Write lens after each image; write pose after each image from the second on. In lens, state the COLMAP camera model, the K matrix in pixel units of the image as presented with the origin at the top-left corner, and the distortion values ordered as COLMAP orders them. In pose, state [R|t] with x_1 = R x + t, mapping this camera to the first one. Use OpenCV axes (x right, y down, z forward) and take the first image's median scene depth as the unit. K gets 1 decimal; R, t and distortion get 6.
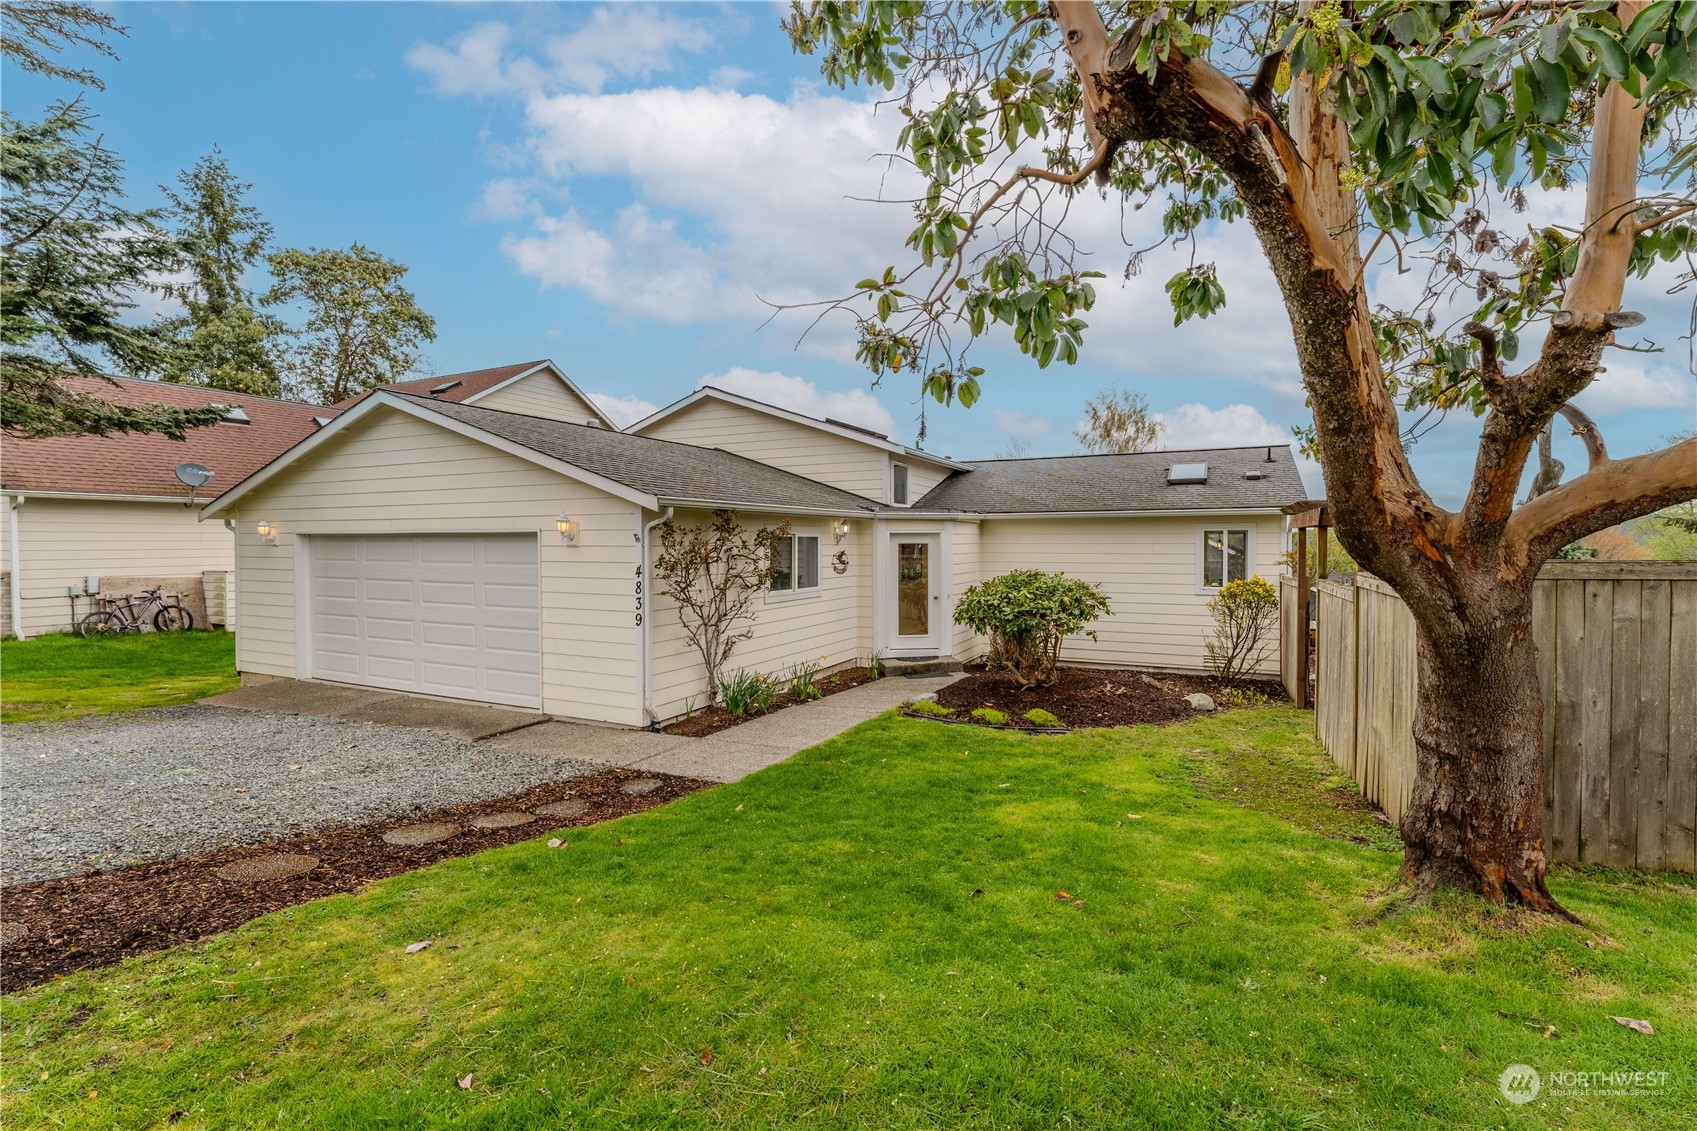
lens RADIAL K [[782.0, 0, 852.7], [0, 782.0, 557.1], [0, 0, 1]] dist [-0.001811, -0.000505]
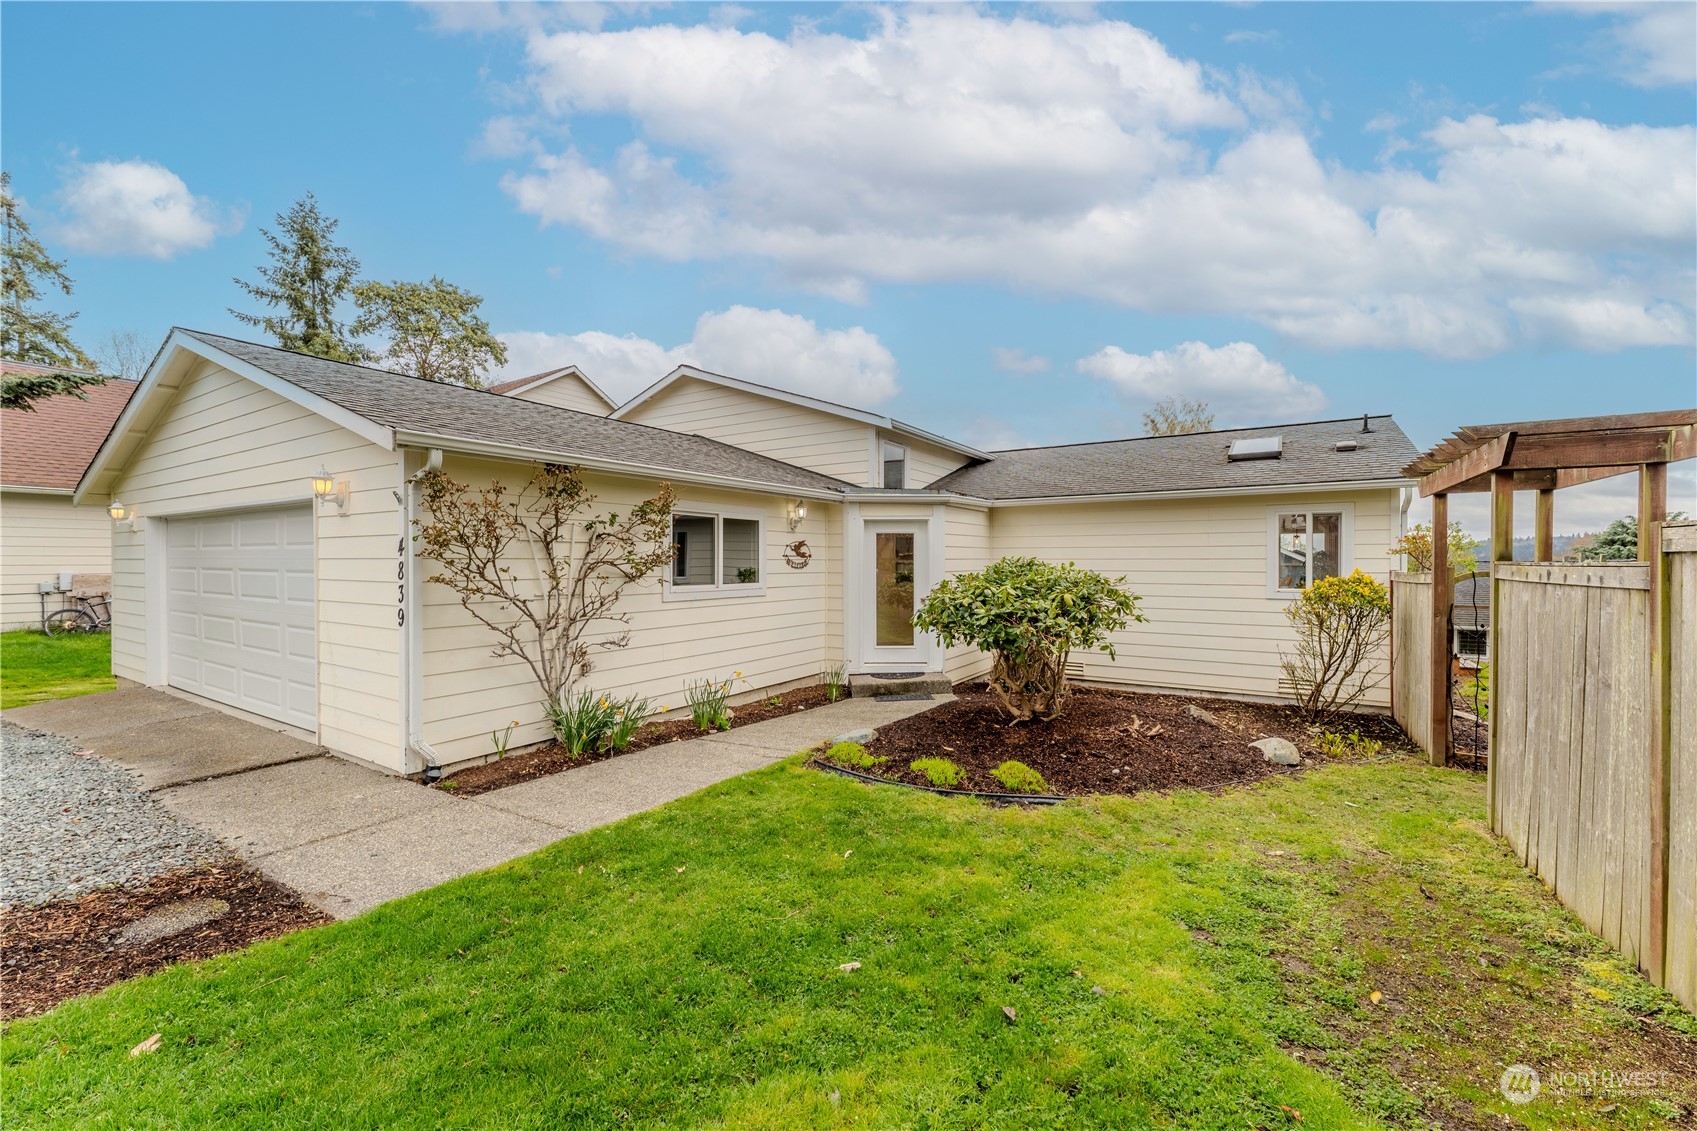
lens RADIAL K [[693.9, 0, 840.9], [0, 693.9, 570.8], [0, 0, 1]] dist [-0.002437, 0.001029]
pose [[0.991320, 0.001123, -0.131469, 0.142320], [-0.001847, 0.999984, -0.005387, 0.031393], [0.131461, 0.005583, 0.991306, 0.339215]]
